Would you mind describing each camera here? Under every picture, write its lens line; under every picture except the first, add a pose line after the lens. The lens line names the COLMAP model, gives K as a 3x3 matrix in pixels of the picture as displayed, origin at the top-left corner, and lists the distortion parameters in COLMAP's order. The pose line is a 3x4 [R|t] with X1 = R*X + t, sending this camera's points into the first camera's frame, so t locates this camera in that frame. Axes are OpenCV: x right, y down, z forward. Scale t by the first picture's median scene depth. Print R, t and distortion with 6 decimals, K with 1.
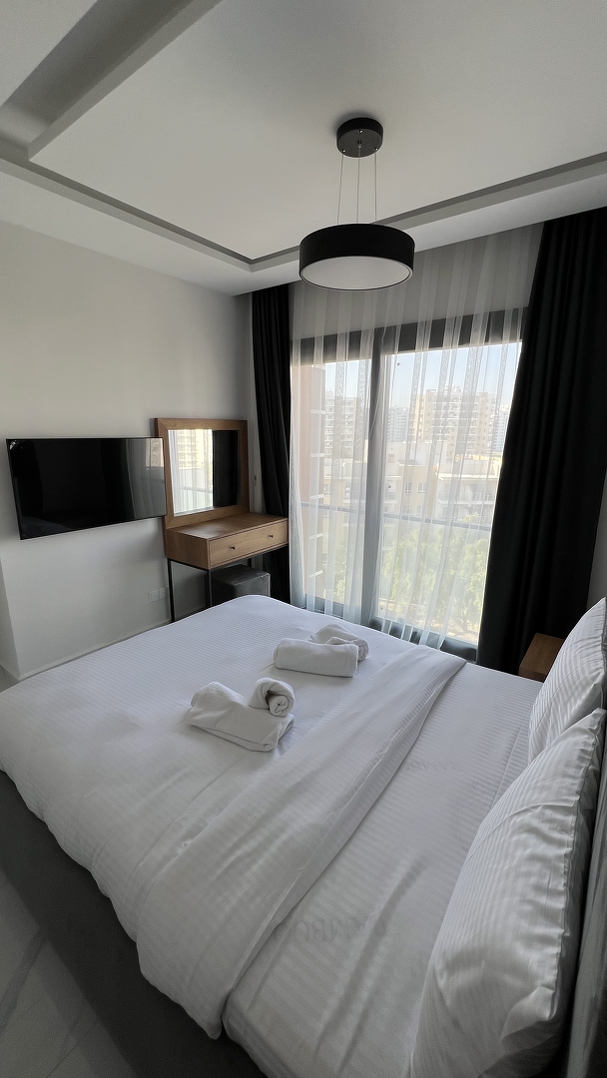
lens RADIAL K [[432.0, 0, 304.8], [0, 432.0, 544.7], [0, 0, 1]] dist [0.000911, 0.000005]
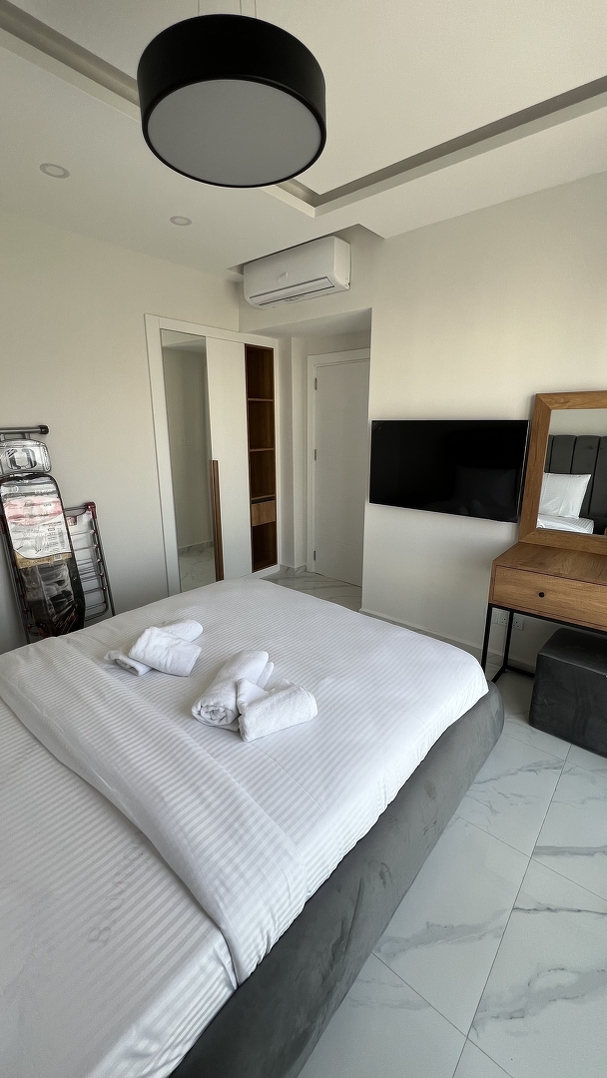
lens RADIAL K [[432.0, 0, 304.8], [0, 432.0, 544.7], [0, 0, 1]] dist [0.000911, 0.000005]
pose [[-0.060787, 0.263577, -0.962721, 0.740327], [-0.255202, 0.928343, 0.270279, -0.238353], [0.964975, 0.262118, 0.010834, 1.060857]]
